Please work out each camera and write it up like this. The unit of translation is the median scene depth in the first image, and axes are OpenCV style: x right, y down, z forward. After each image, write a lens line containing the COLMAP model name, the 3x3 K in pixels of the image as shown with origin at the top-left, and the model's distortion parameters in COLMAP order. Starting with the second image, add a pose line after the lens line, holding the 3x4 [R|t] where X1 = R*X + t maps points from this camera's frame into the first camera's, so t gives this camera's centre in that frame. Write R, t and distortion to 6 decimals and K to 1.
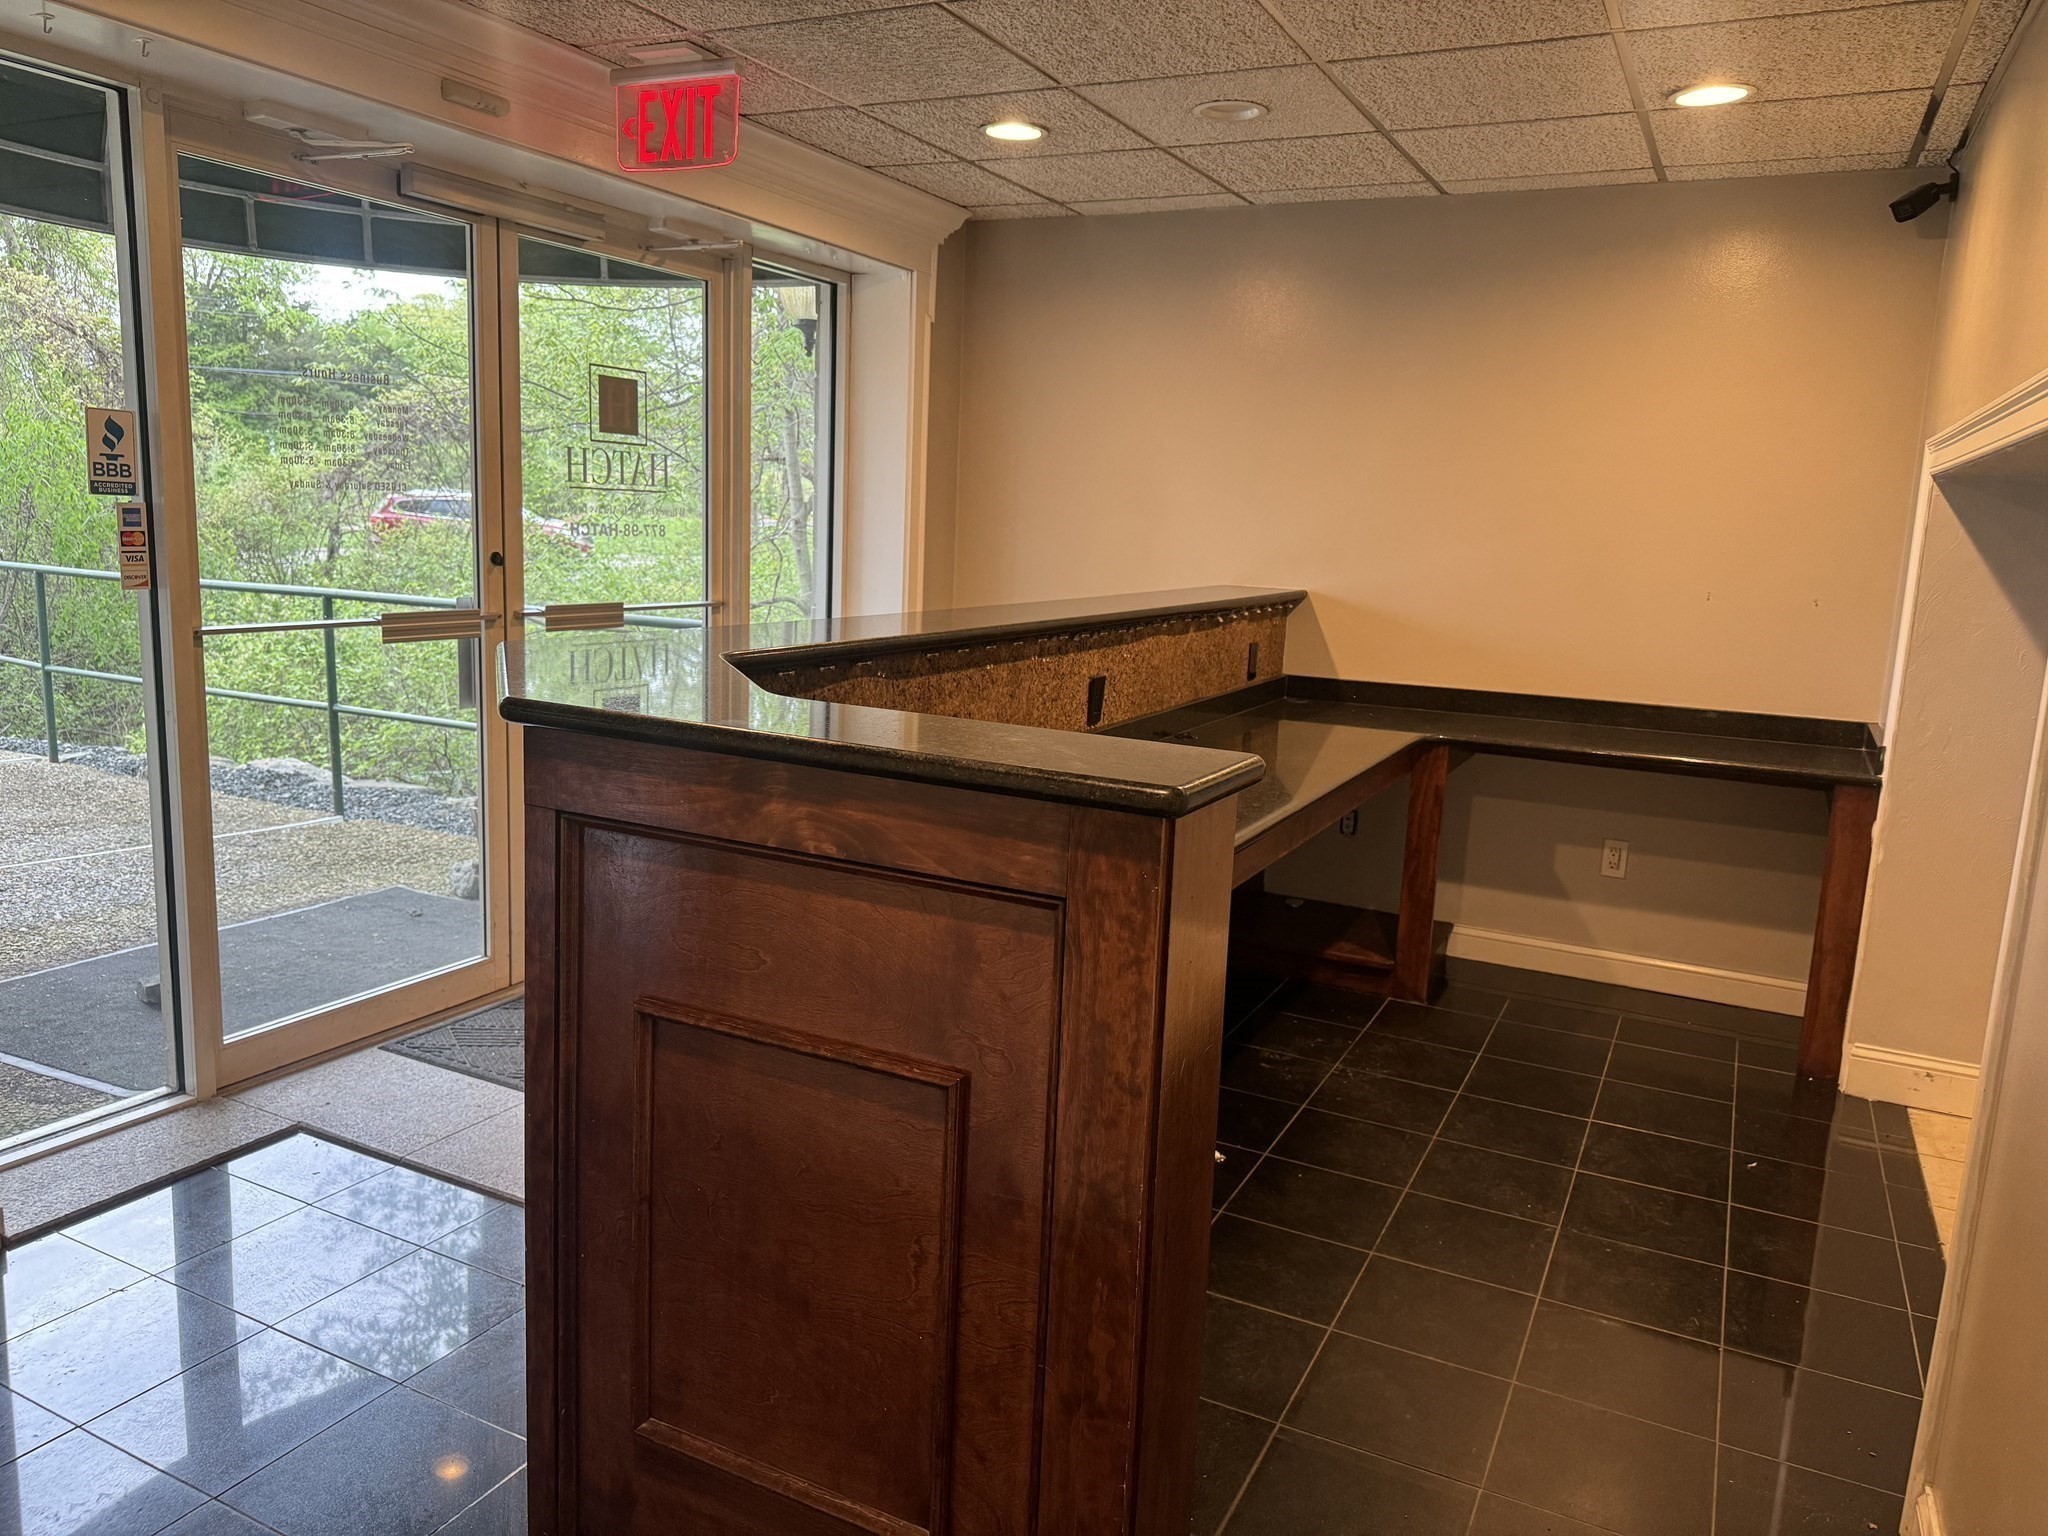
lens RADIAL K [[1467.2, 0, 1024.0], [0, 1467.2, 768.0], [0, 0, 1]] dist [0.003529, -0.005099]
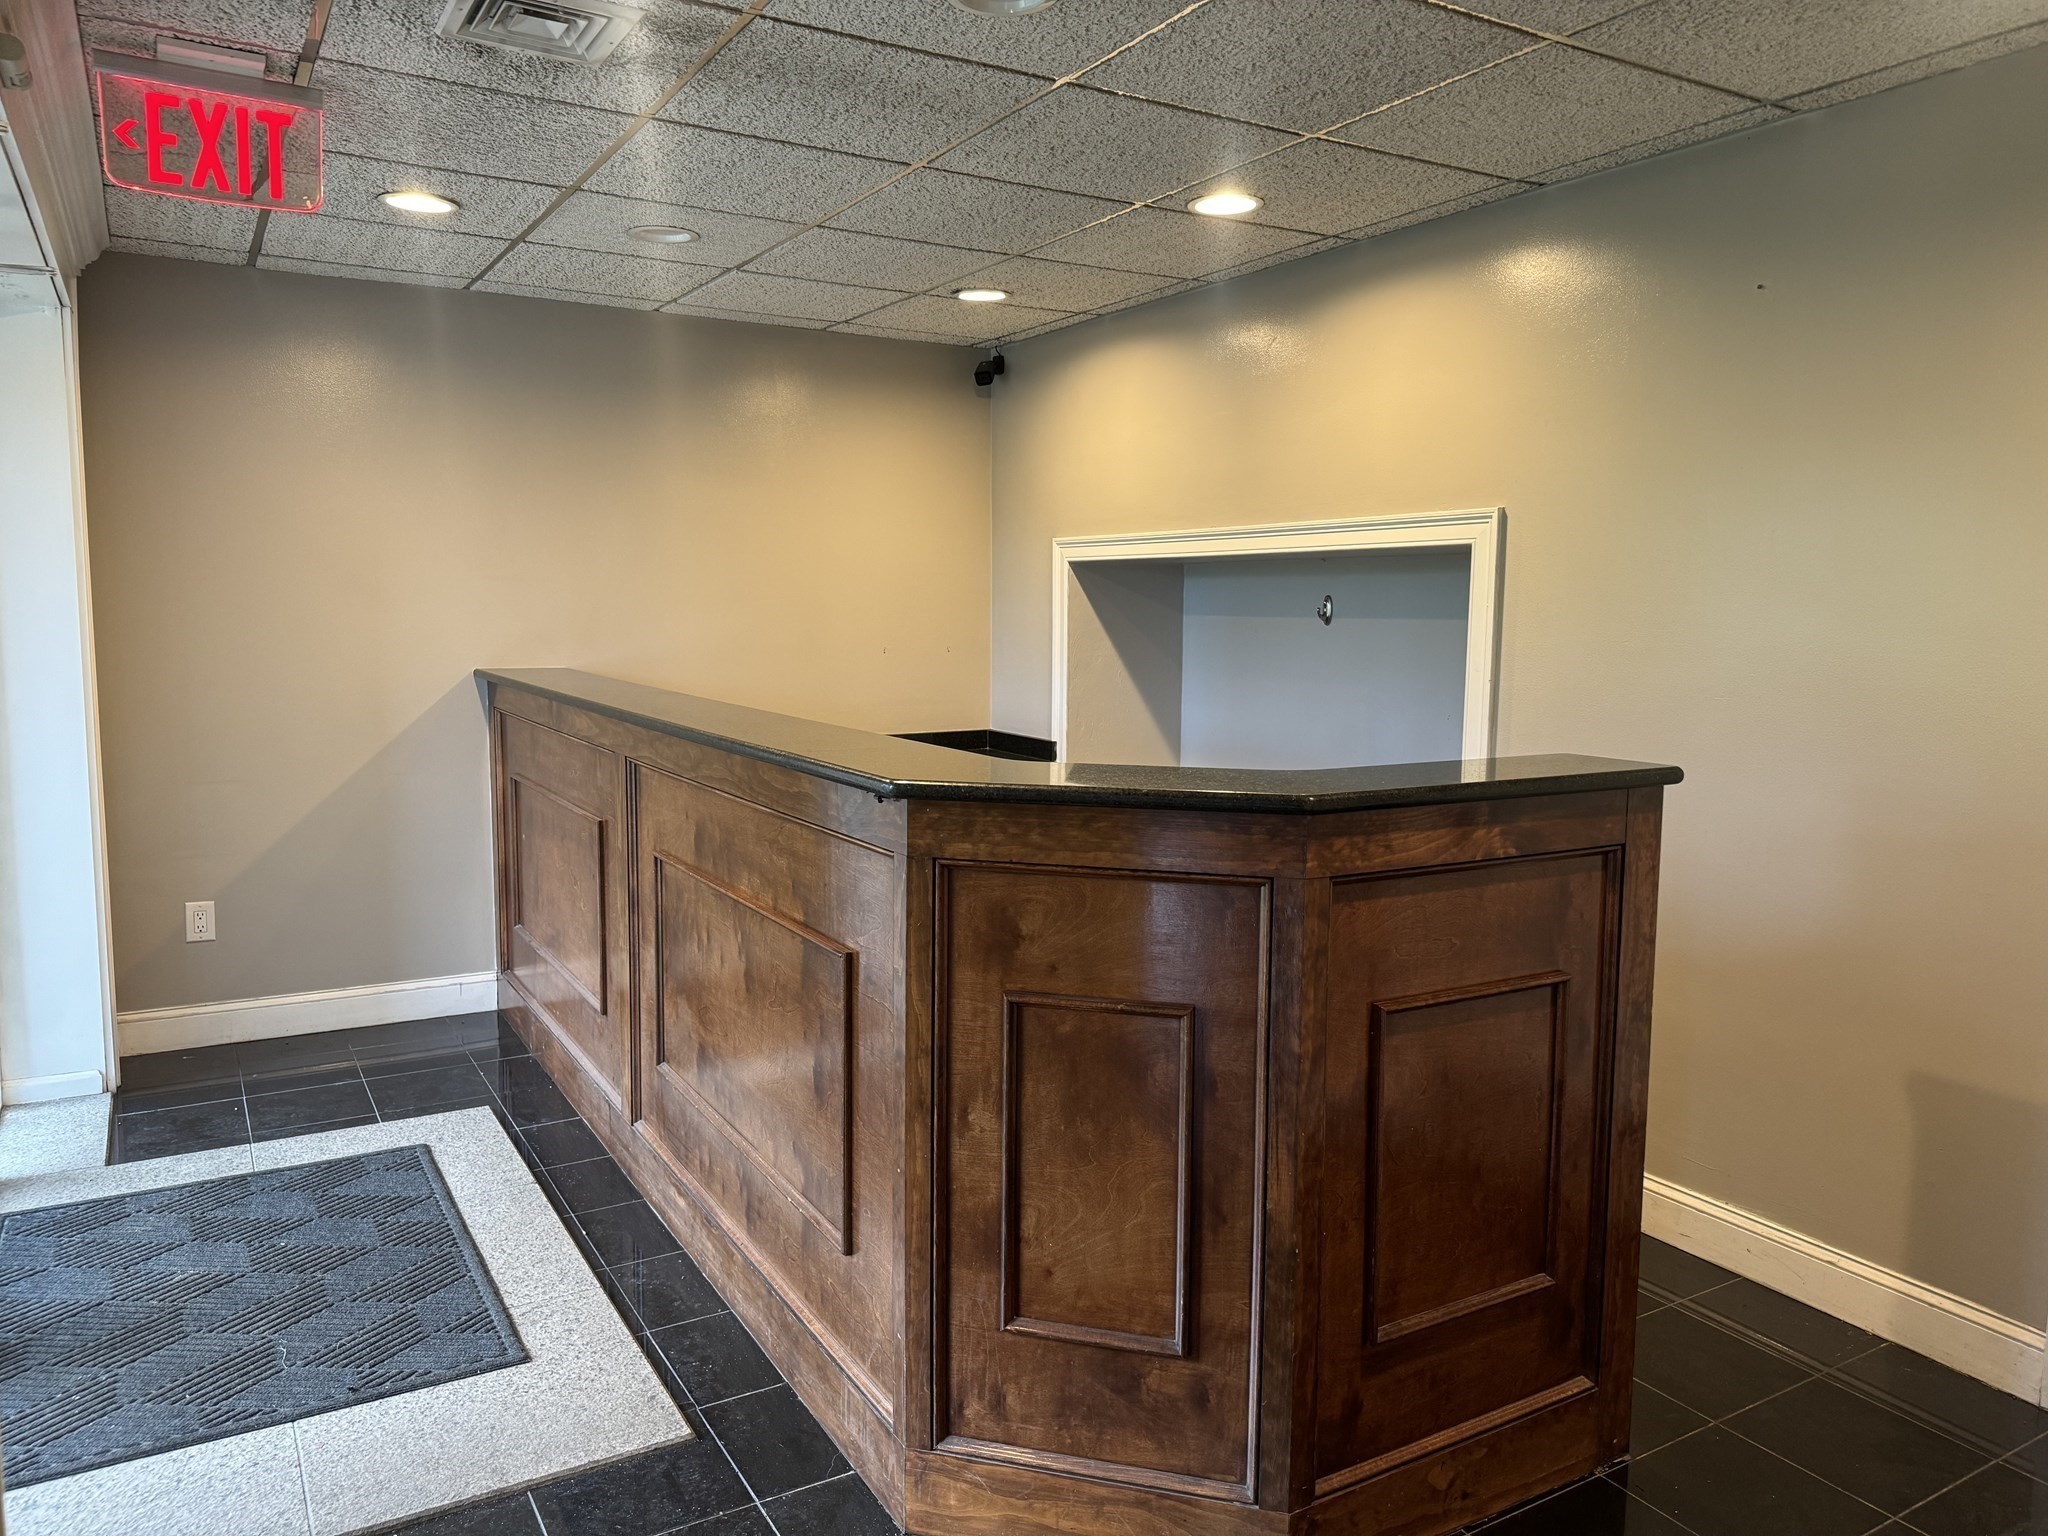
lens RADIAL K [[1467.2, 0, 1024.0], [0, 1467.2, 768.0], [0, 0, 1]] dist [0.003529, -0.005099]
pose [[0.551746, -0.138576, 0.822419, -1.589331], [0.161624, 0.985172, 0.057569, -0.191526], [-0.818202, 0.101159, 0.565962, 0.523585]]
